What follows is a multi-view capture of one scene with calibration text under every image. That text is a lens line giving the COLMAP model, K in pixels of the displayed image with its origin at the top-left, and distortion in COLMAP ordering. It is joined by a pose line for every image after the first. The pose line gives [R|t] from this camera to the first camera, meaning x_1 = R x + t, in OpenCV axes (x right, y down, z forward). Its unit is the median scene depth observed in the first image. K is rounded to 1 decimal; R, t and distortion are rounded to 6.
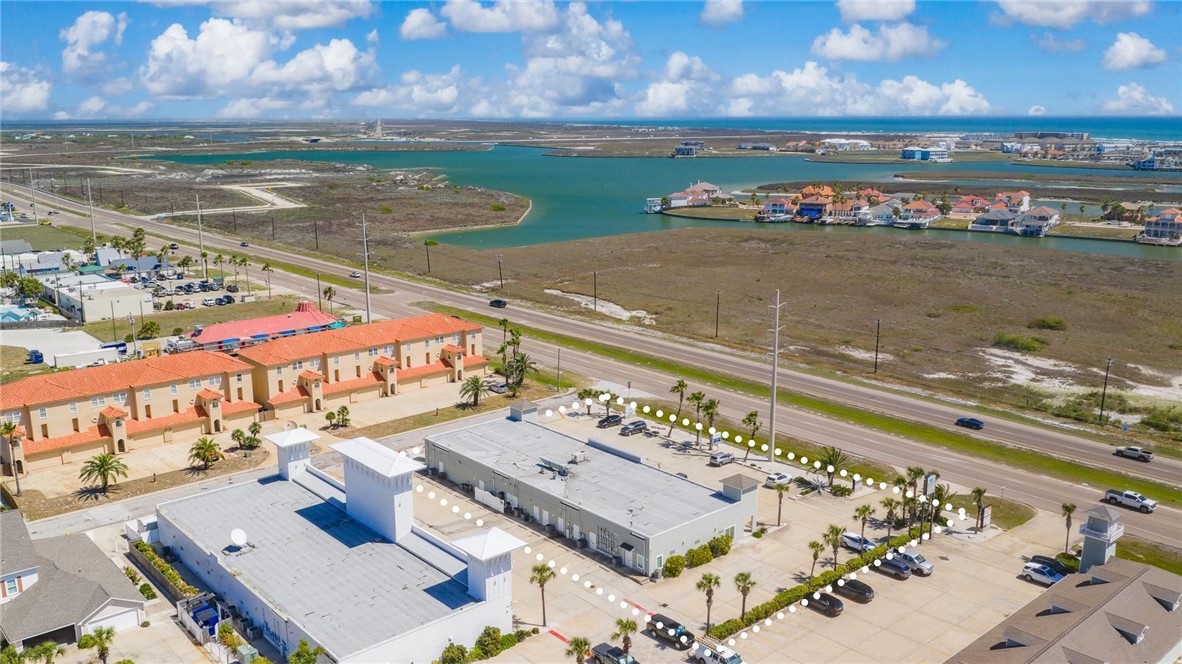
lens RADIAL K [[995.0, 0, 591.0], [0, 995.0, 332.0], [0, 0, 1]] dist [0.035752, -0.060436]
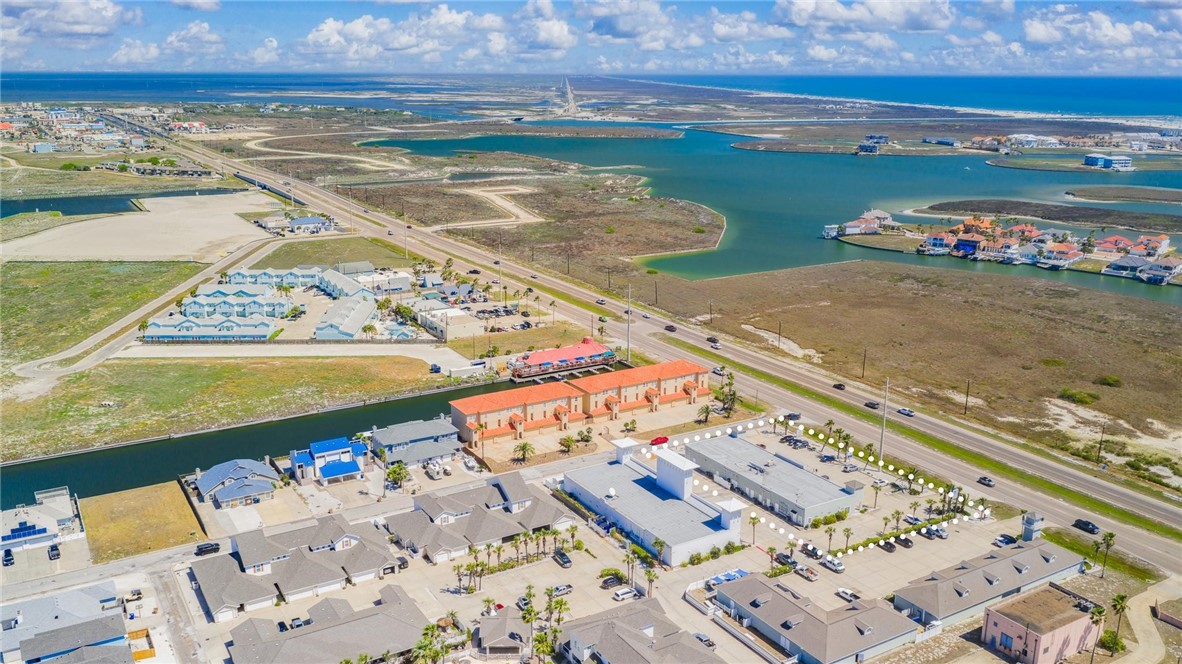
lens RADIAL K [[995.0, 0, 591.0], [0, 995.0, 332.0], [0, 0, 1]] dist [0.035752, -0.060436]
pose [[0.983920, 0.054702, -0.170024, -0.026742], [-0.047873, 0.997883, 0.044011, -0.131089], [0.172072, -0.035164, 0.984457, -0.630524]]
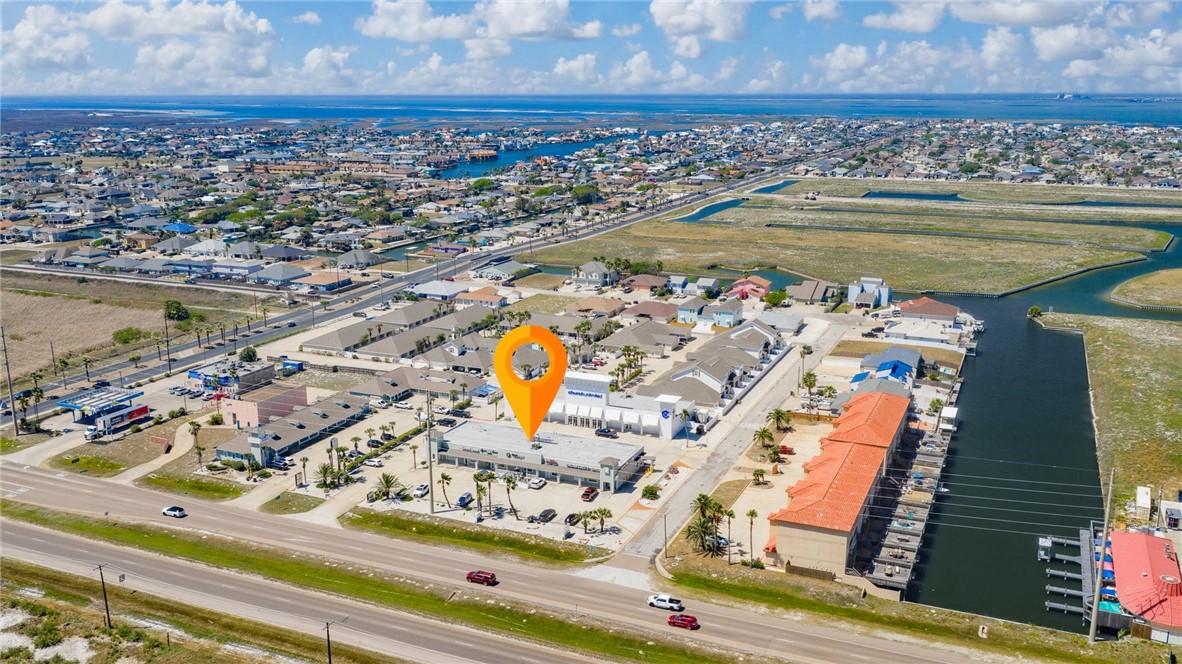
lens RADIAL K [[1017.4, 0, 595.3], [0, 1017.4, 353.8], [0, 0, 1]] dist [0.014335, -0.013076]
pose [[-0.904322, 0.114085, -0.411323, 0.406578], [-0.084311, 0.896898, 0.434127, -0.531445], [0.418442, 0.427270, -0.801466, 1.638271]]
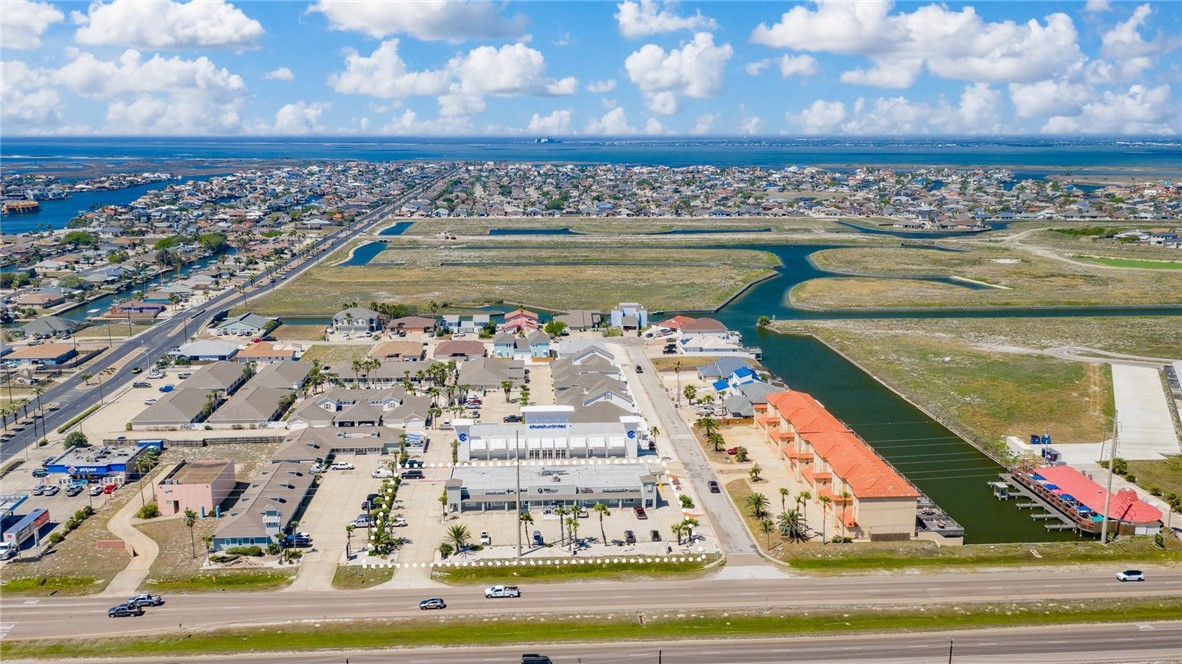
lens RADIAL K [[1017.4, 0, 595.3], [0, 1017.4, 353.8], [0, 0, 1]] dist [0.014335, -0.013076]
pose [[-0.604245, 0.172822, -0.777831, 0.882320], [-0.168146, 0.926554, 0.336488, -0.466364], [0.778855, 0.334110, -0.530806, 1.332325]]
